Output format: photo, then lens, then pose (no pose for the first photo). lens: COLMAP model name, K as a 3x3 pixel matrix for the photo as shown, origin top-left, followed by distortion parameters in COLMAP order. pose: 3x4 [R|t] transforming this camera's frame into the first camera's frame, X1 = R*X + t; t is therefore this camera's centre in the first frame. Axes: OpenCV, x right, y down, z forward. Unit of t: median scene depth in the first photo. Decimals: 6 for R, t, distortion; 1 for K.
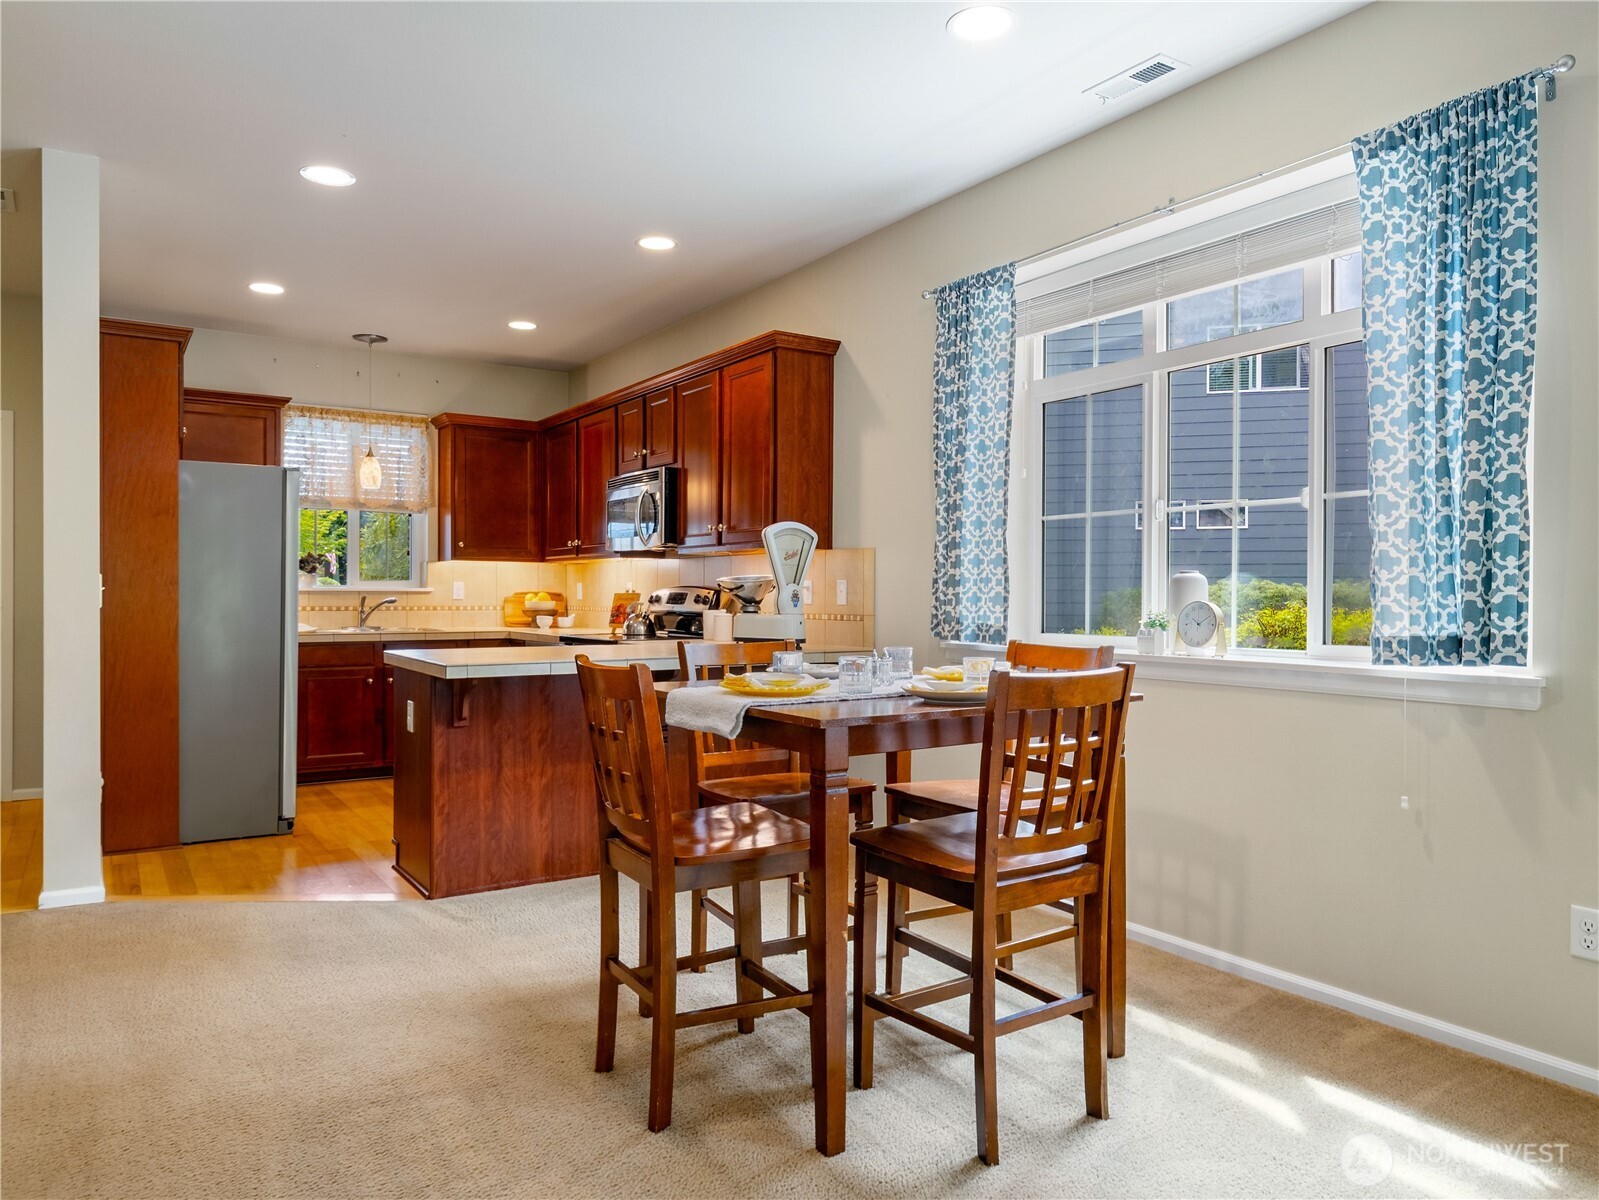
lens RADIAL K [[1087.4, 0, 803.7], [0, 1087.4, 601.4], [0, 0, 1]] dist [-0.003773, 0.001542]
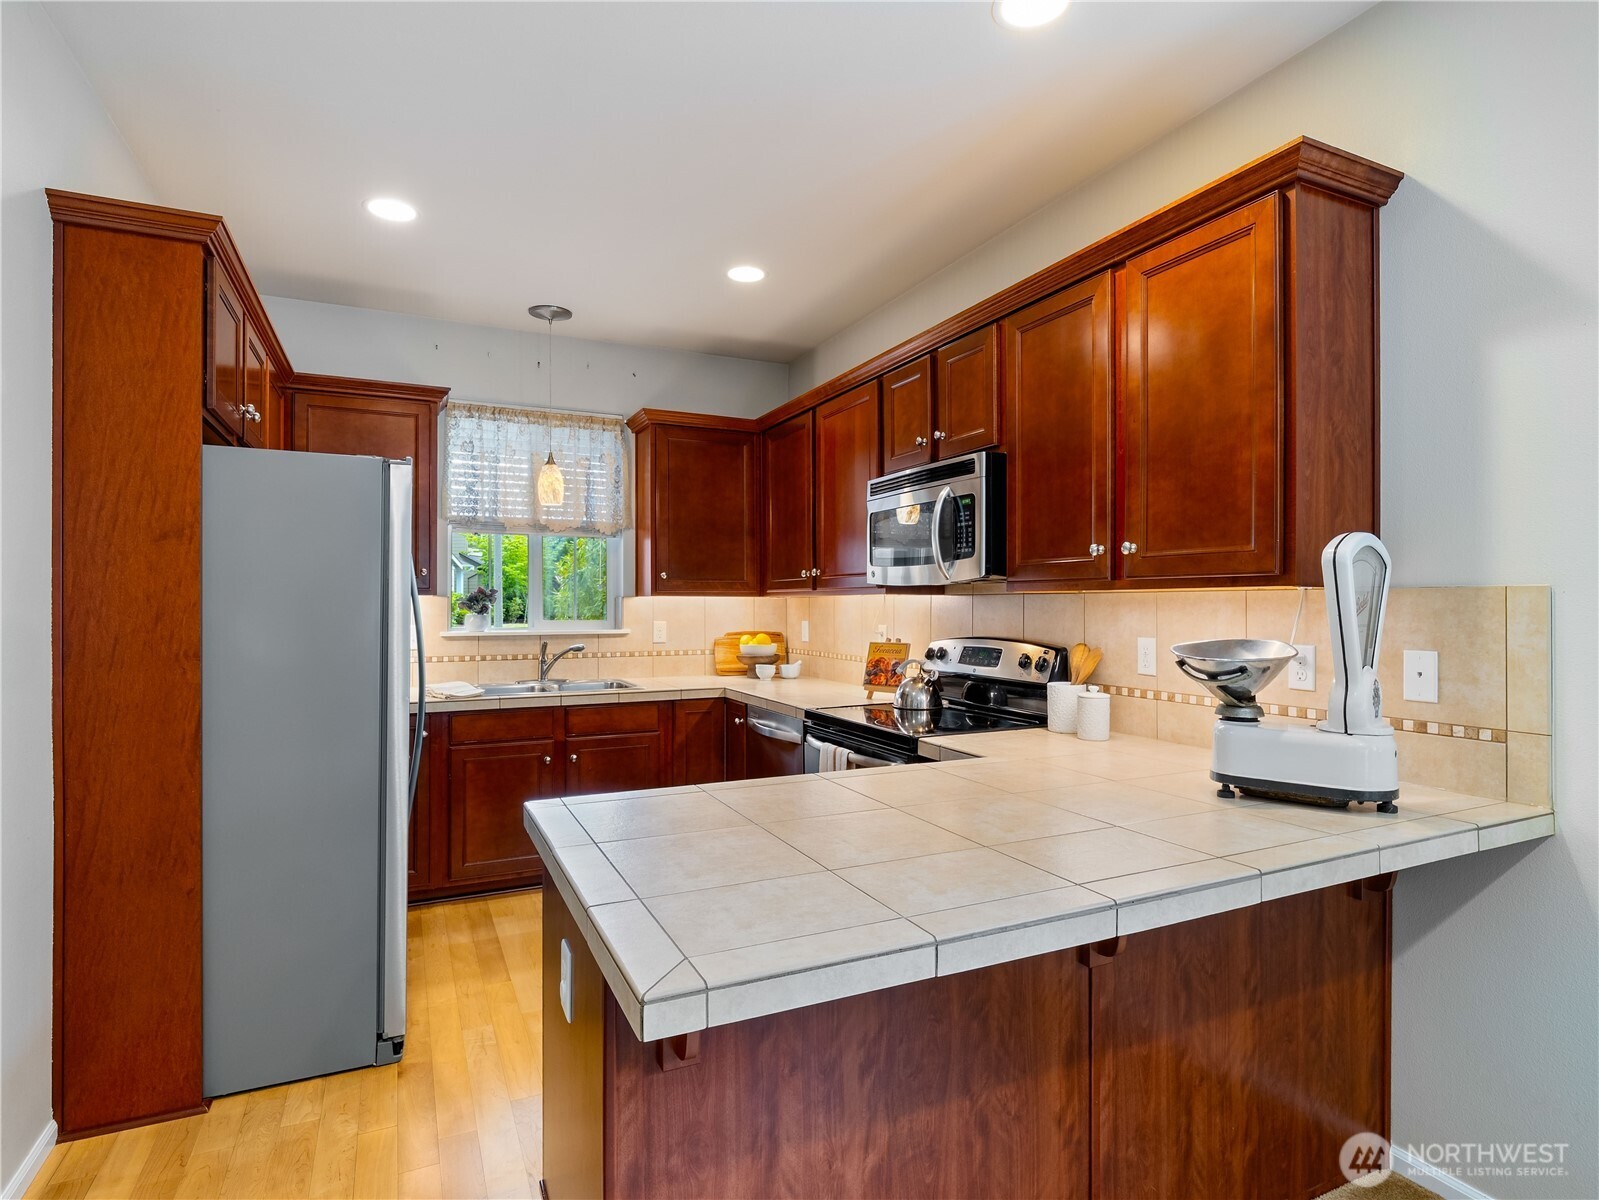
lens RADIAL K [[848.2, 0, 802.5], [0, 848.2, 599.9], [0, 0, 1]] dist [-0.001097, -0.004554]
pose [[0.990790, -0.005812, -0.135283, -0.166157], [0.004344, 0.999928, -0.011146, -0.034477], [0.135338, 0.010456, 0.990744, 0.508315]]
